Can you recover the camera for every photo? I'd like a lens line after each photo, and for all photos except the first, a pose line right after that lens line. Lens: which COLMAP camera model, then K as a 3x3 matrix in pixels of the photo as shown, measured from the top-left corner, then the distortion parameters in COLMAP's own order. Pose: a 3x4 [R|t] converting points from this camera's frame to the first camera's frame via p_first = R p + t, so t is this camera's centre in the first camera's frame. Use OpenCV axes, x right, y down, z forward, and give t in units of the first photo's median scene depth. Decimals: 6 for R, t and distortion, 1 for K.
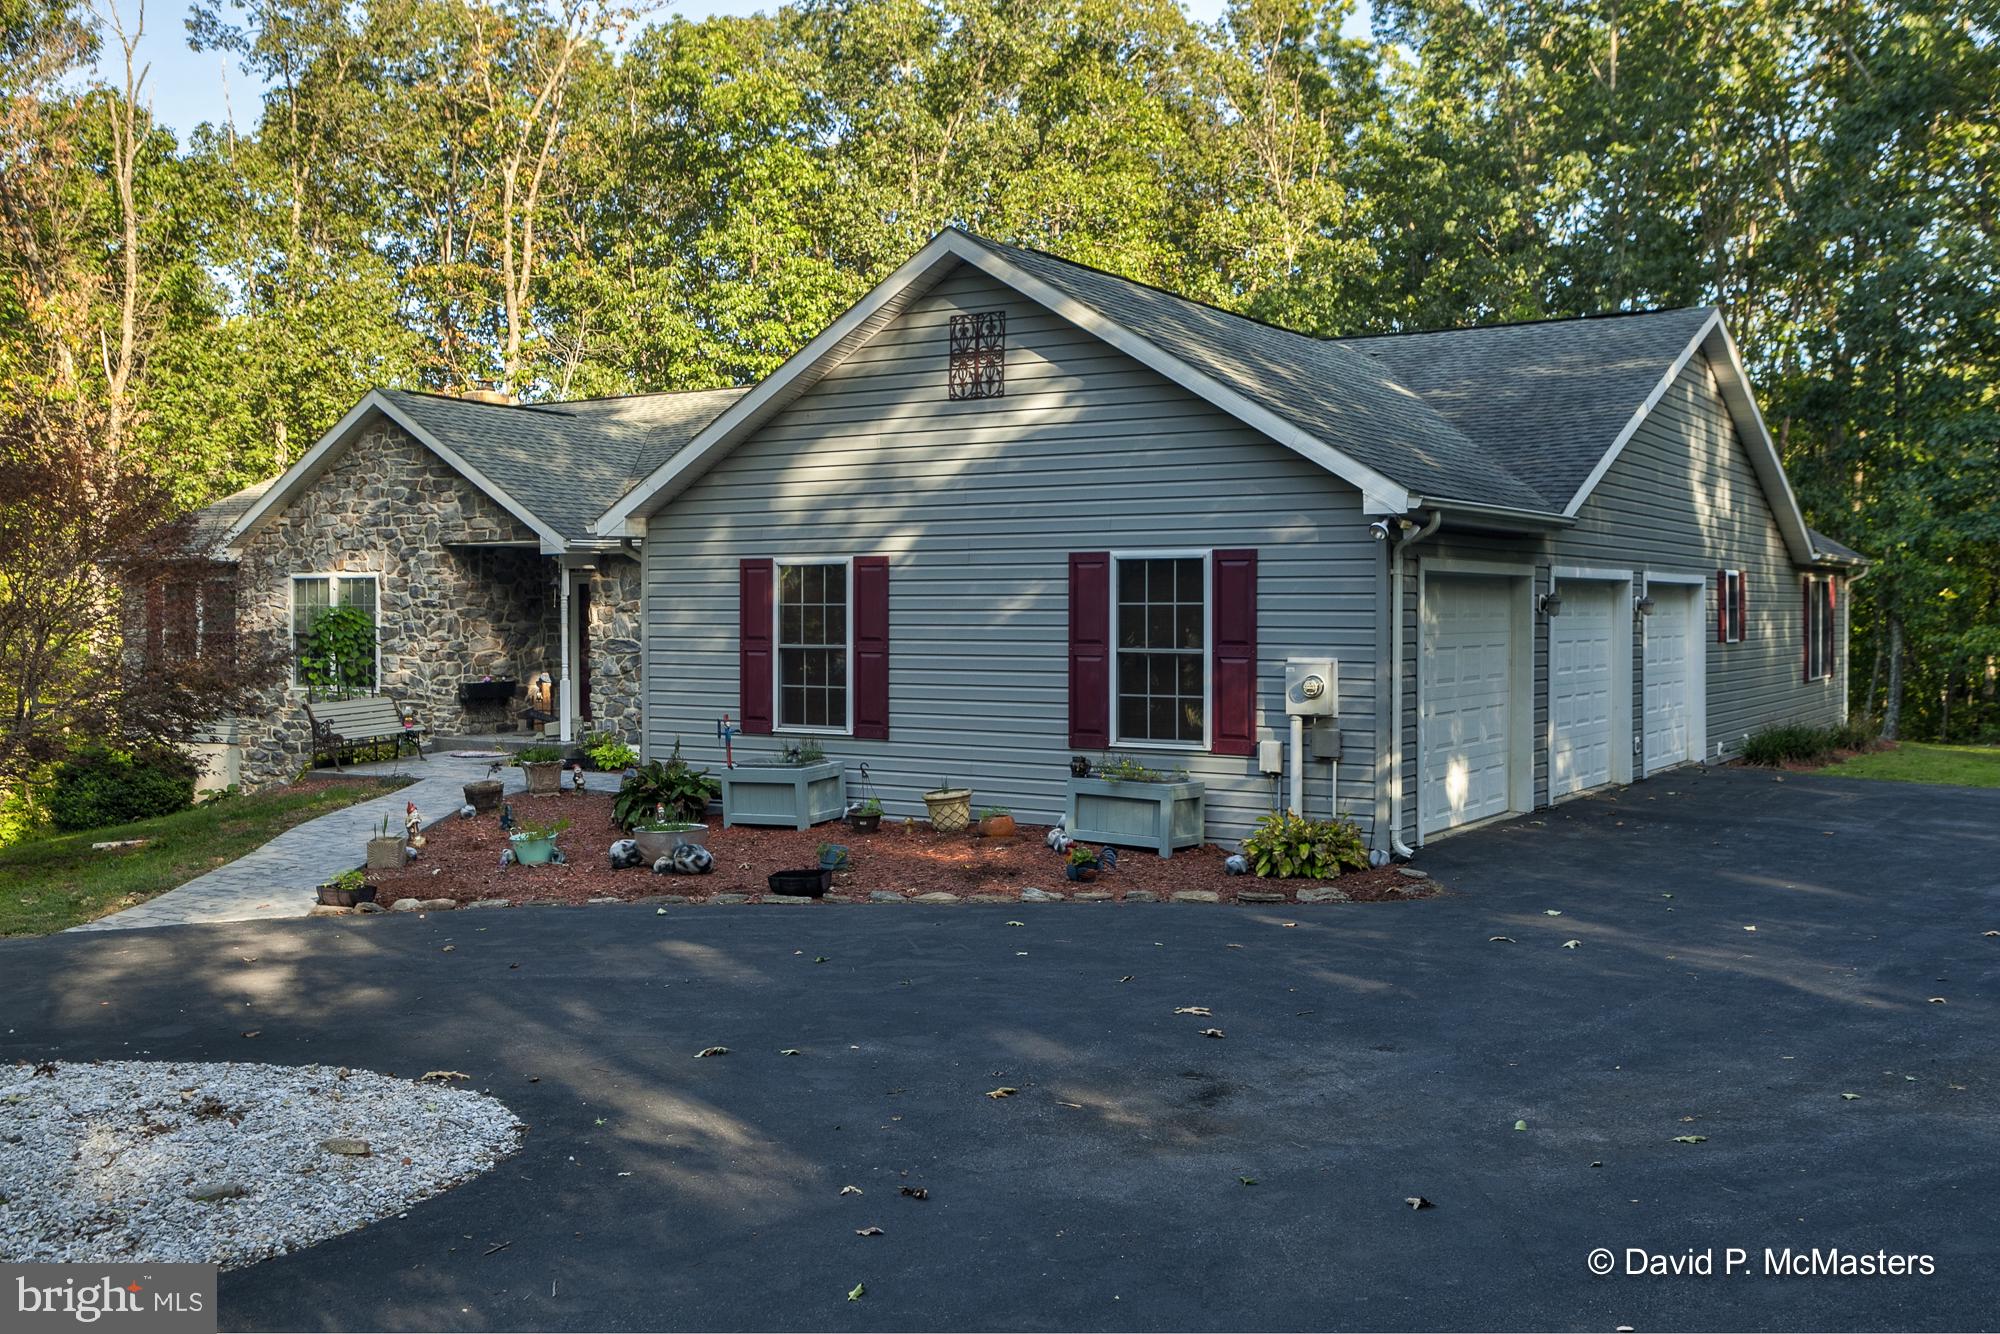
lens RADIAL K [[1915.3, 0, 1000.0], [0, 1915.3, 667.0], [0, 0, 1]] dist [0.007356, 0.010354]
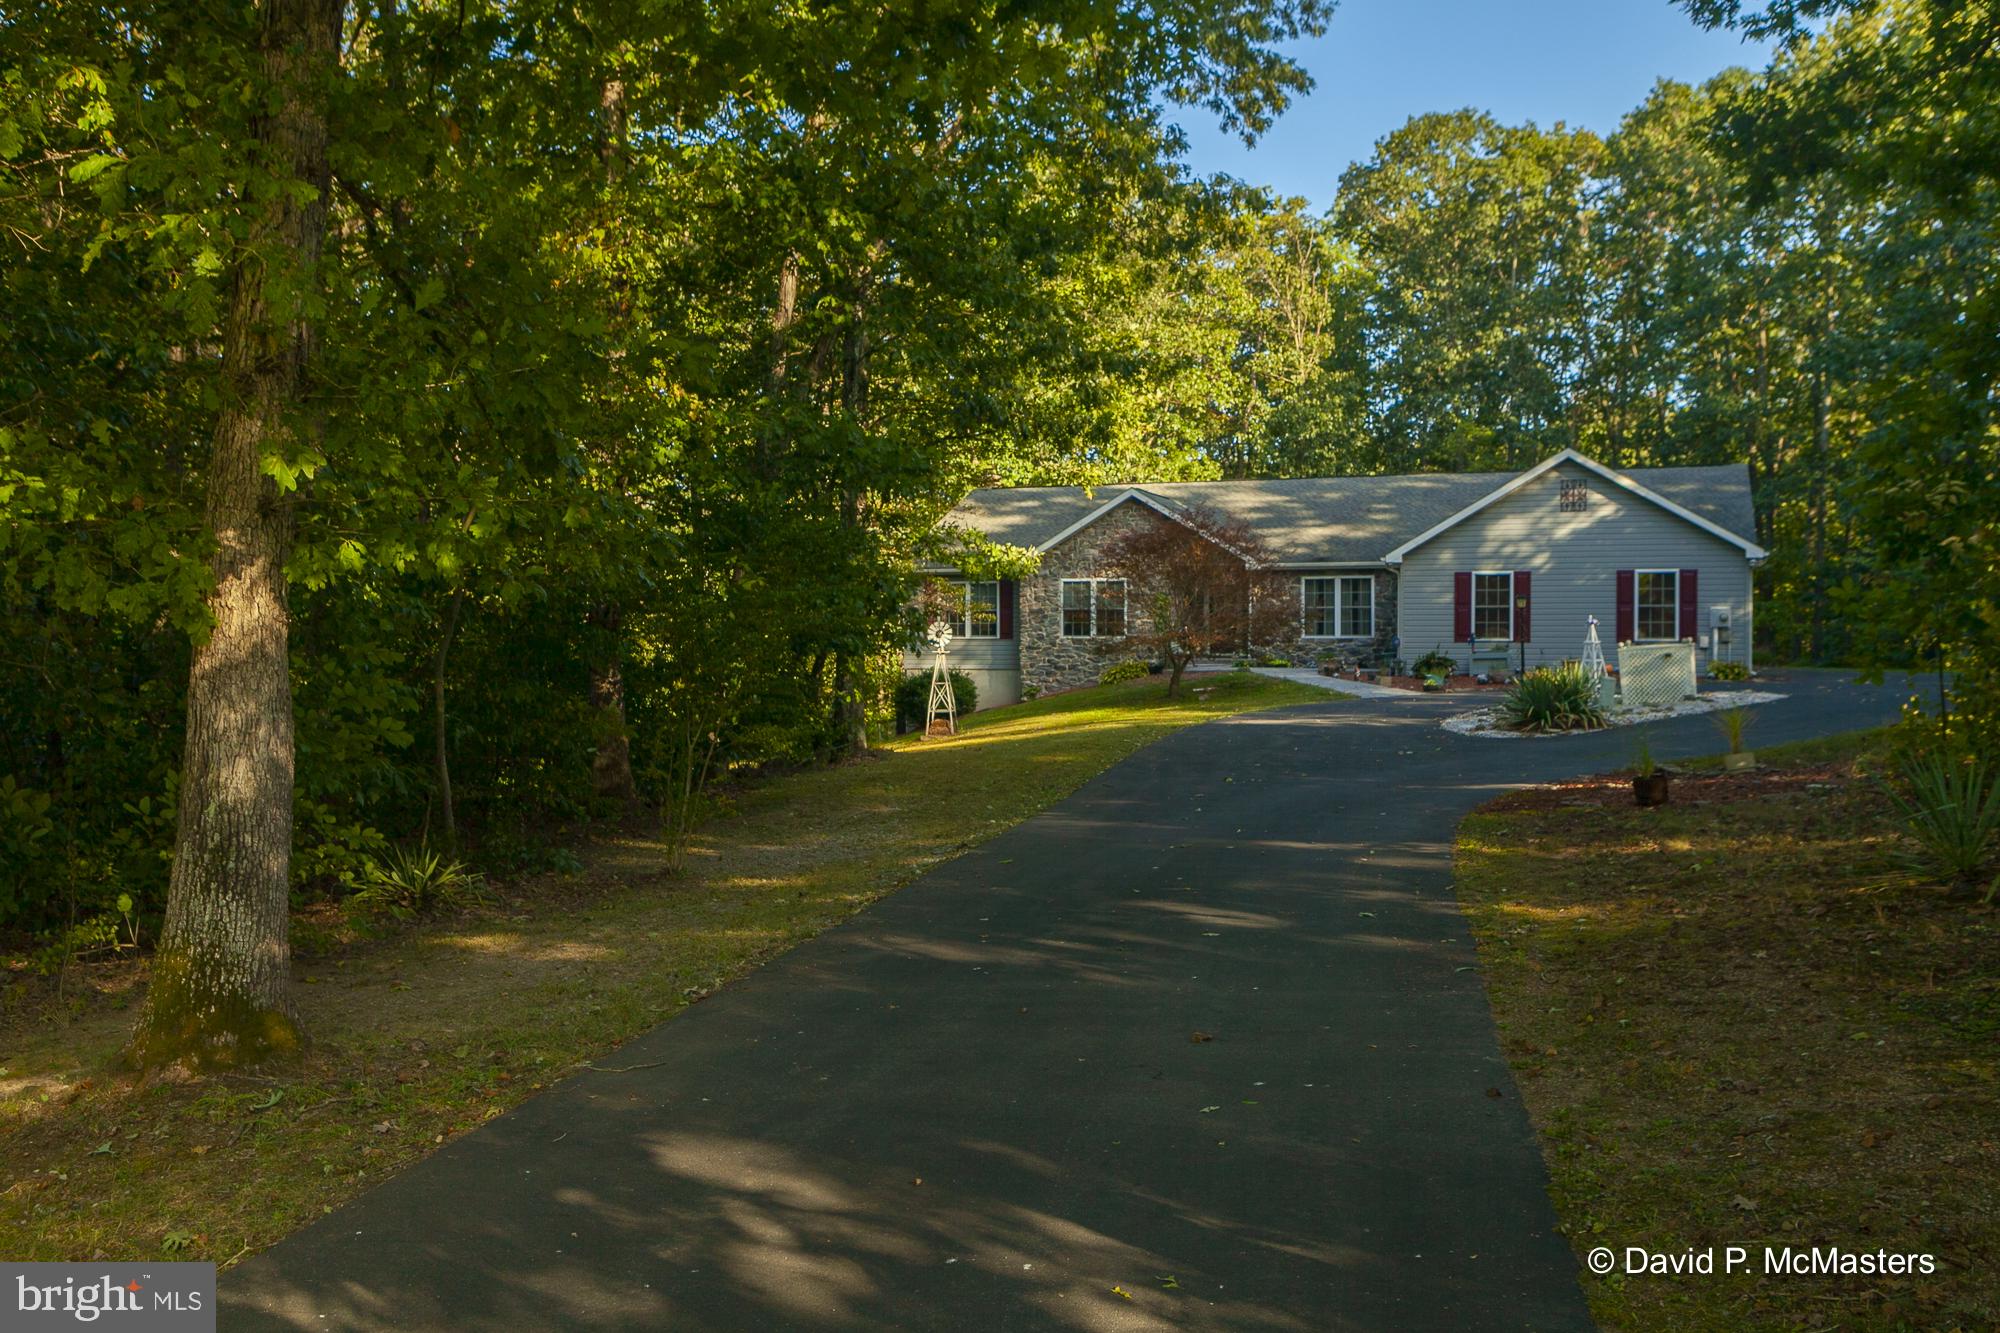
lens RADIAL K [[1834.9, 0, 1000.0], [0, 1834.9, 666.5], [0, 0, 1]] dist [0.001678, -0.004799]
pose [[0.978224, 0.001684, 0.207543, -1.233918], [0.001553, 0.999880, -0.015433, 0.104761], [-0.207544, 0.015419, 0.978104, -1.233247]]
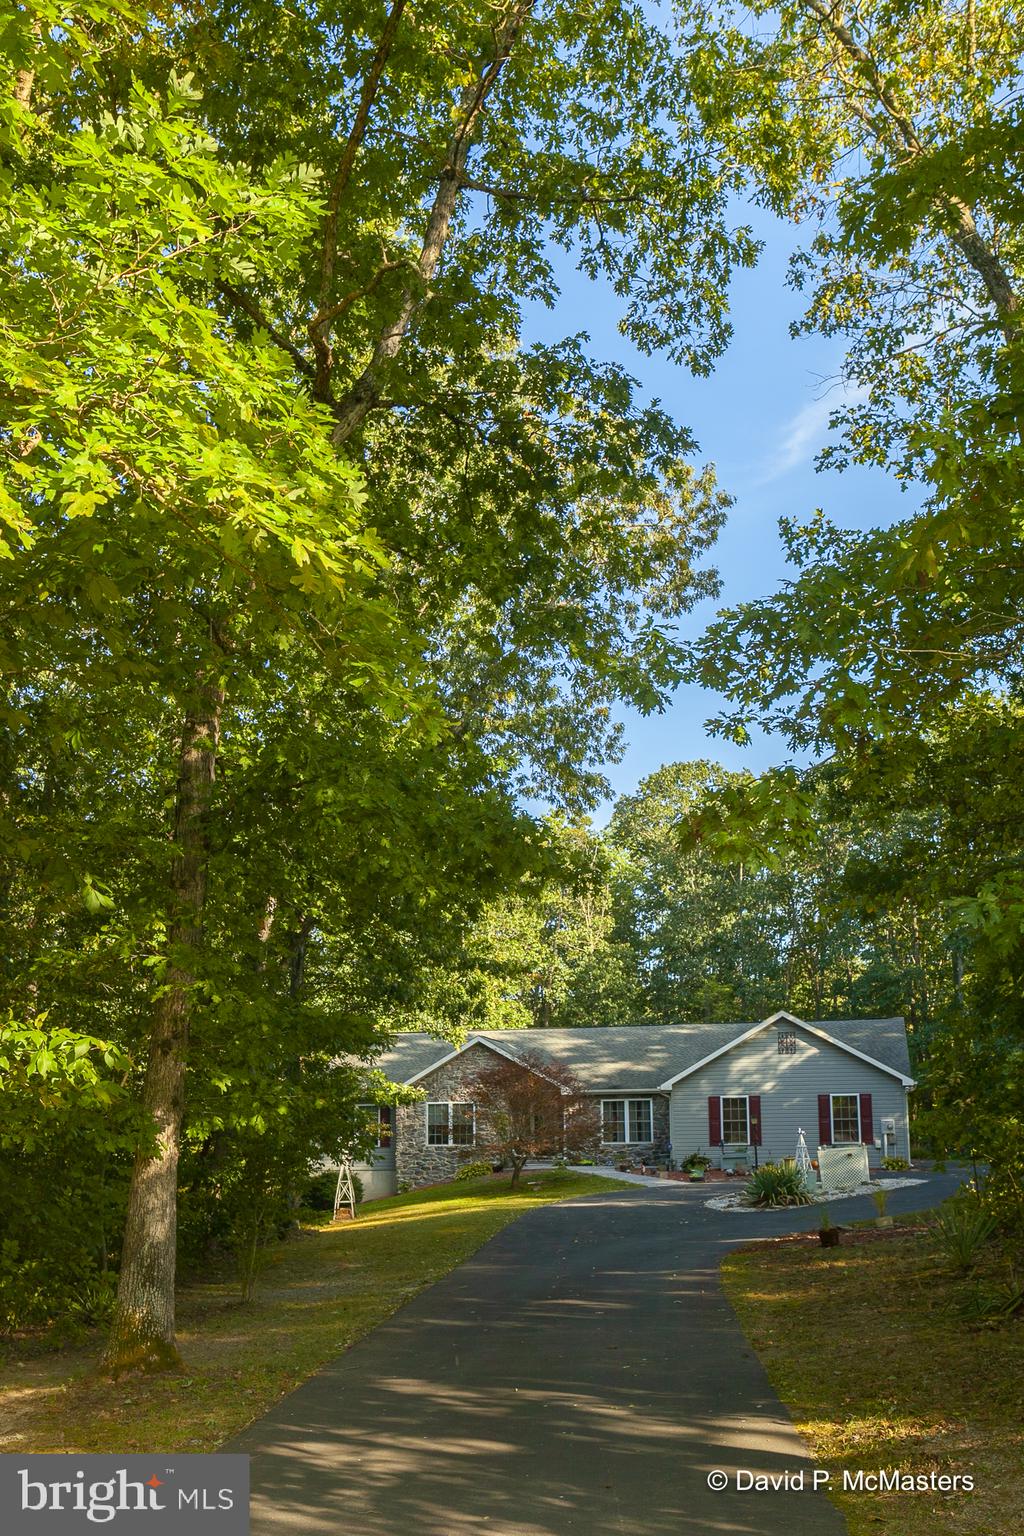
lens RADIAL K [[1485.4, 0, 549.8], [0, 1485.4, 919.2], [0, 0, 1]] dist [-0.011237, -0.005829]
pose [[0.939883, 0.045070, 0.338511, -1.384685], [0.016674, 0.984013, -0.177312, 0.105501], [-0.341091, 0.172297, 0.924106, -1.525782]]
